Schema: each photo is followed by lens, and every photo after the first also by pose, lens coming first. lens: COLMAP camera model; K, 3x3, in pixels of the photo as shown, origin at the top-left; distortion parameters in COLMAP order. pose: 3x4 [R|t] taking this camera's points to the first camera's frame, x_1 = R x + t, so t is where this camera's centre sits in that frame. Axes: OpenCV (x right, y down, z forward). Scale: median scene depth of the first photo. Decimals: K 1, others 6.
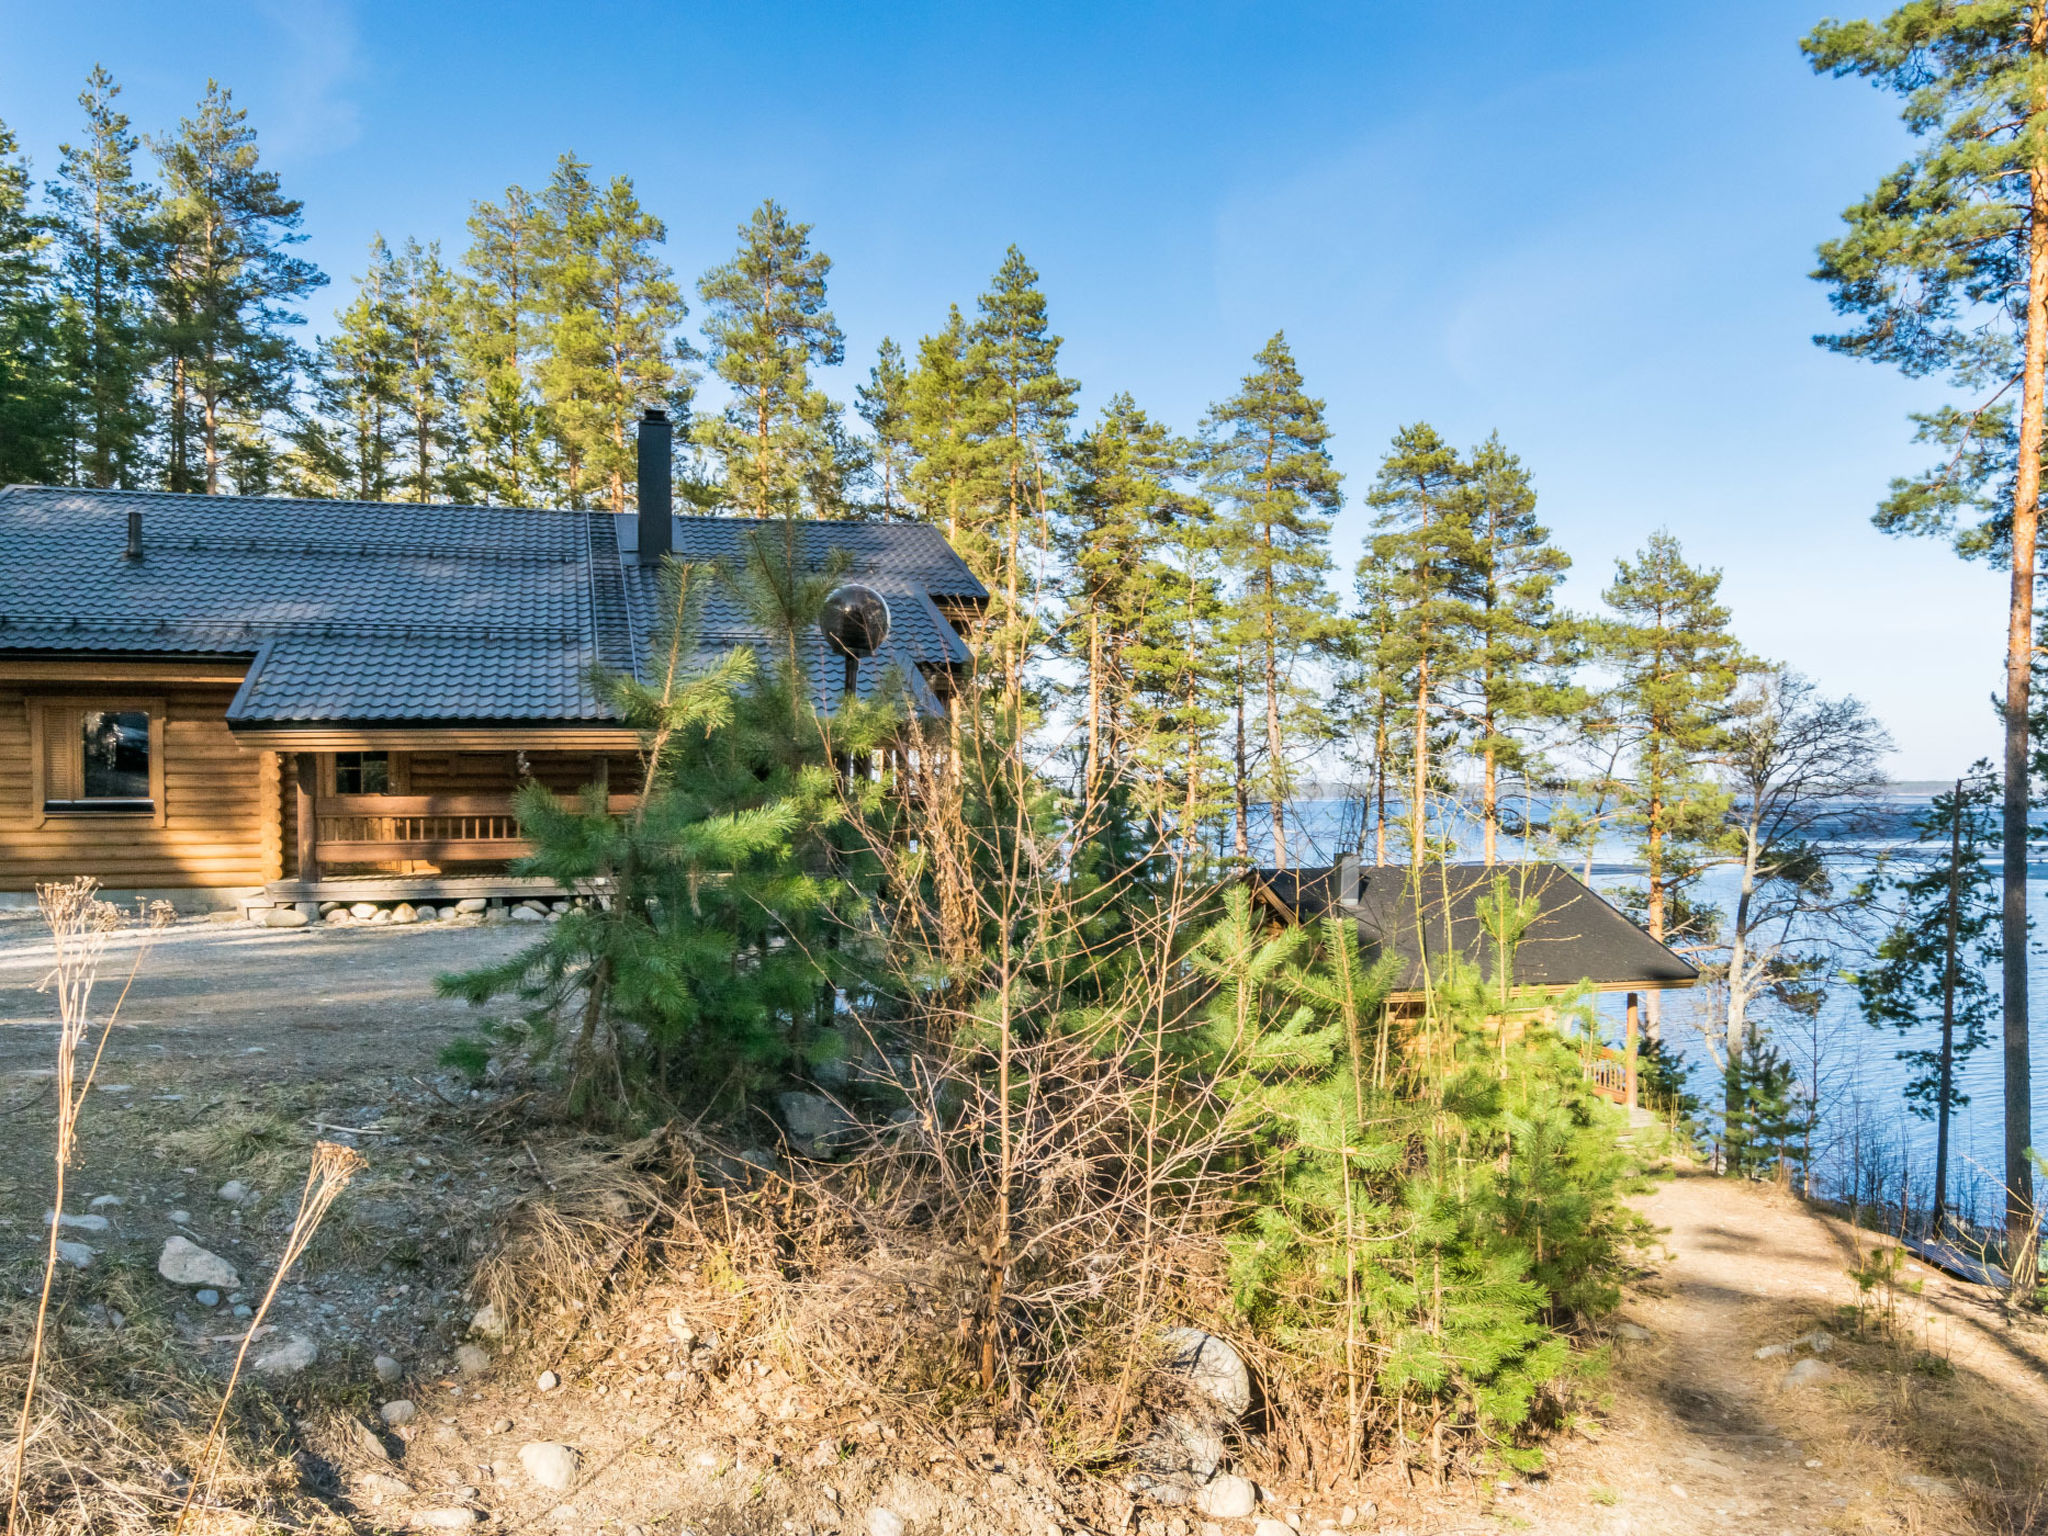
lens RADIAL K [[1480.8, 0, 1024.0], [0, 1480.8, 768.0], [0, 0, 1]] dist [0.000408, 0.000828]
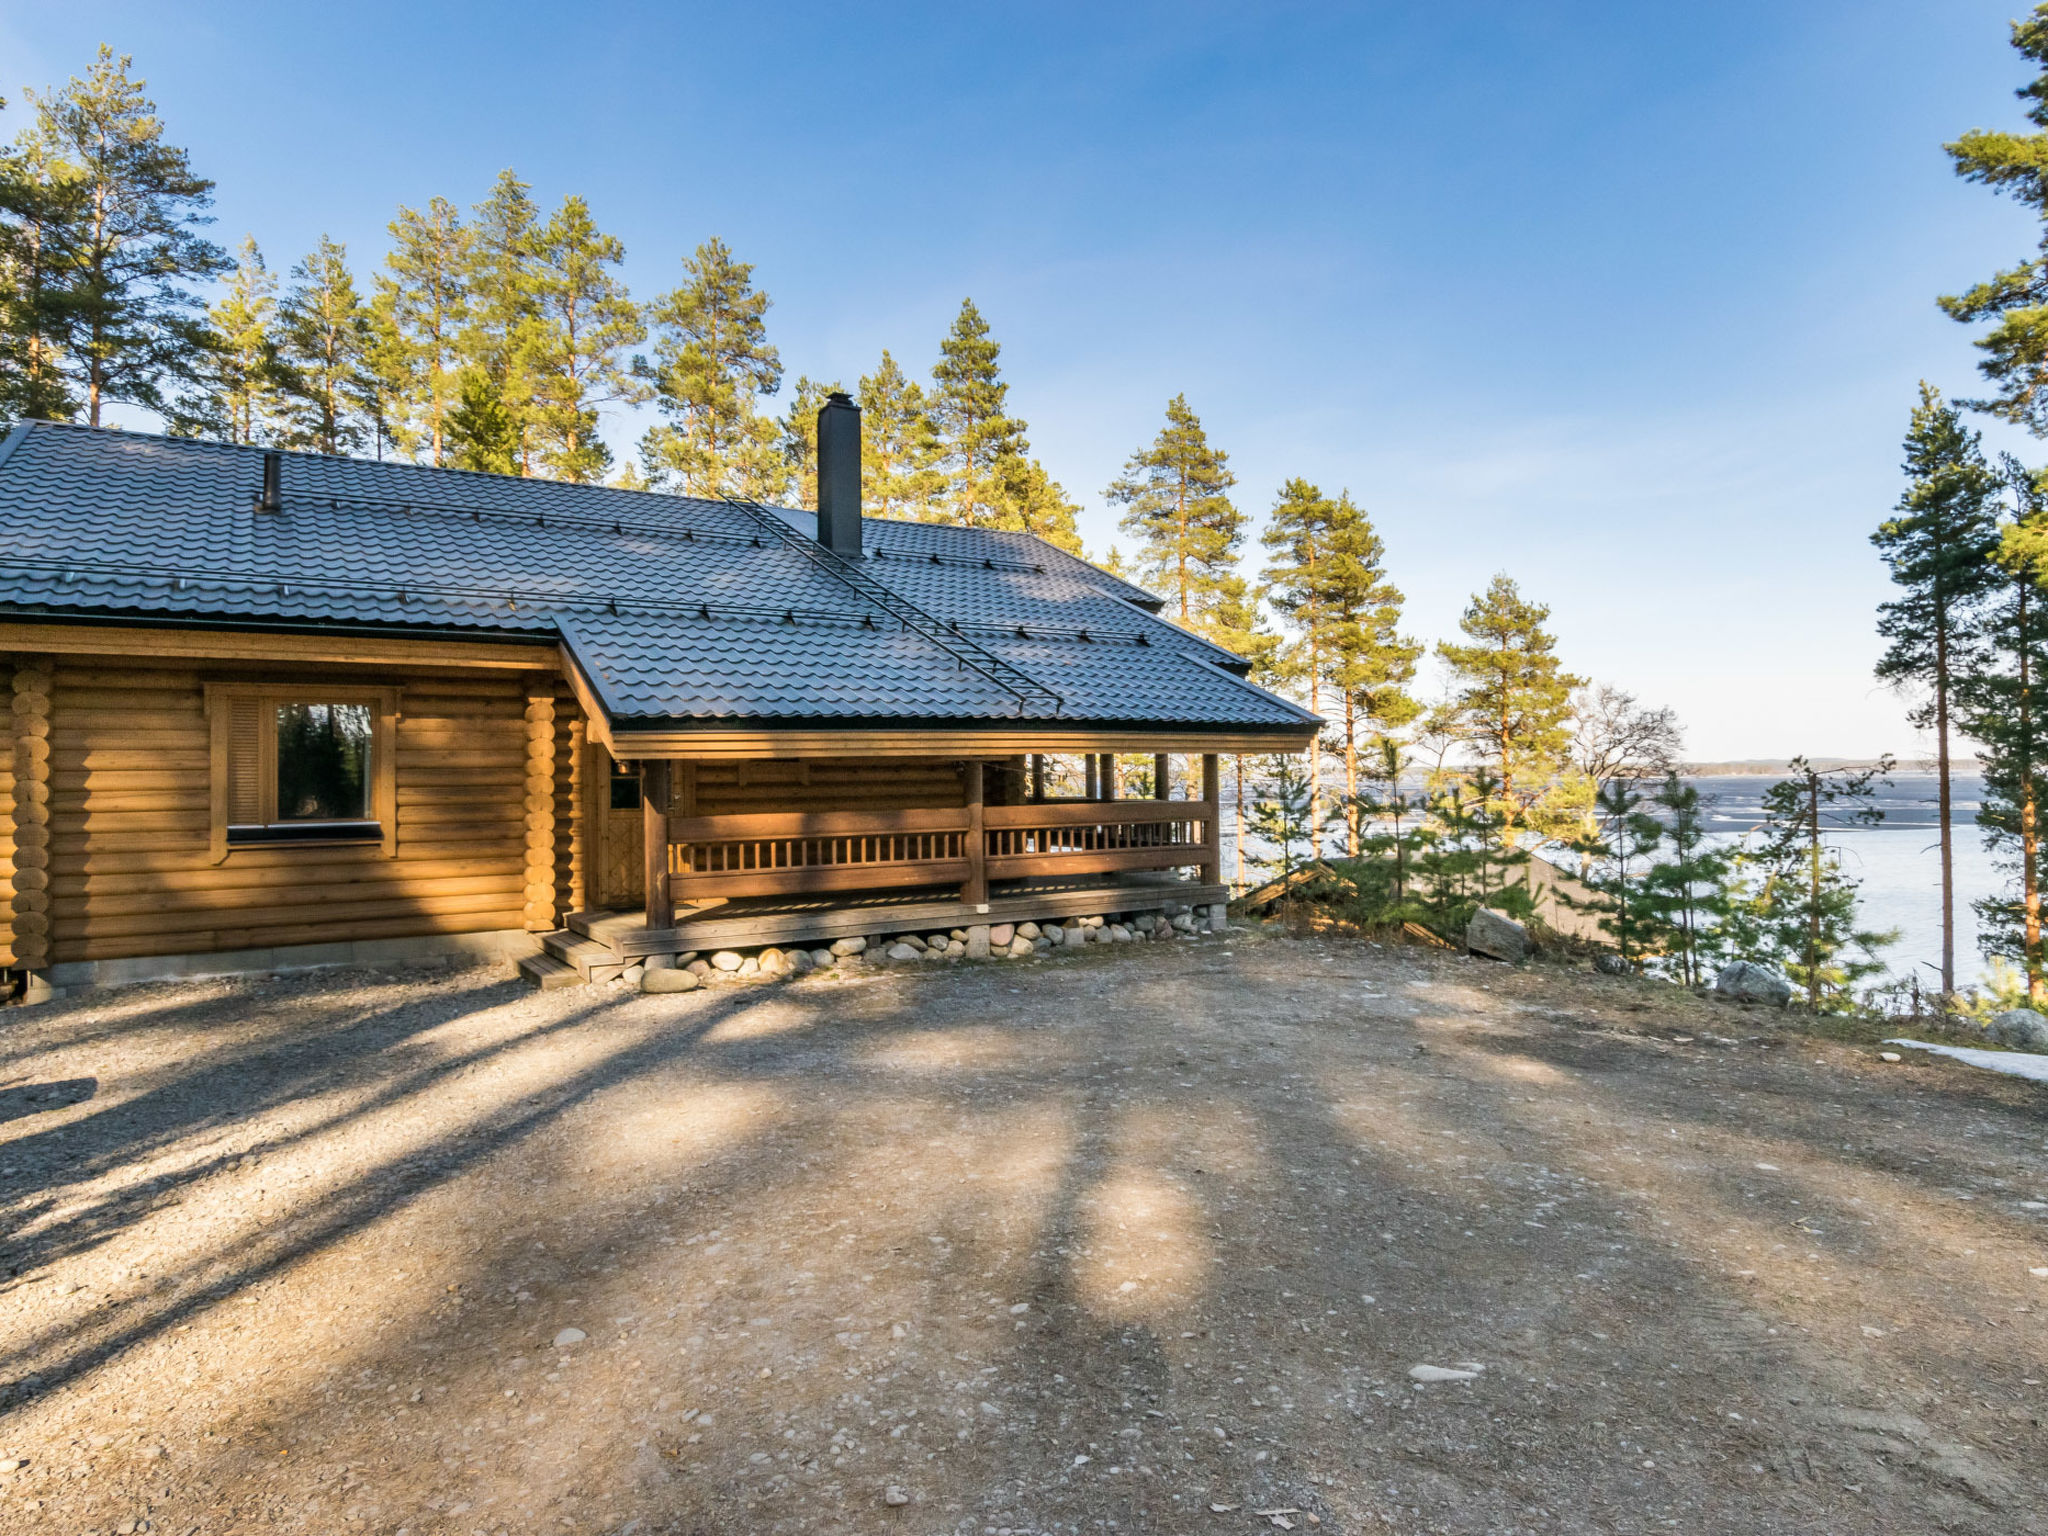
lens RADIAL K [[1163.1, 0, 1024.0], [0, 1163.1, 705.2], [0, 0, 1]] dist [0.006089, -0.001745]
pose [[0.962597, 0.009352, 0.270775, -0.213132], [0.003514, 0.998889, -0.046993, -0.004312], [-0.270914, 0.046187, 0.961495, 0.164784]]
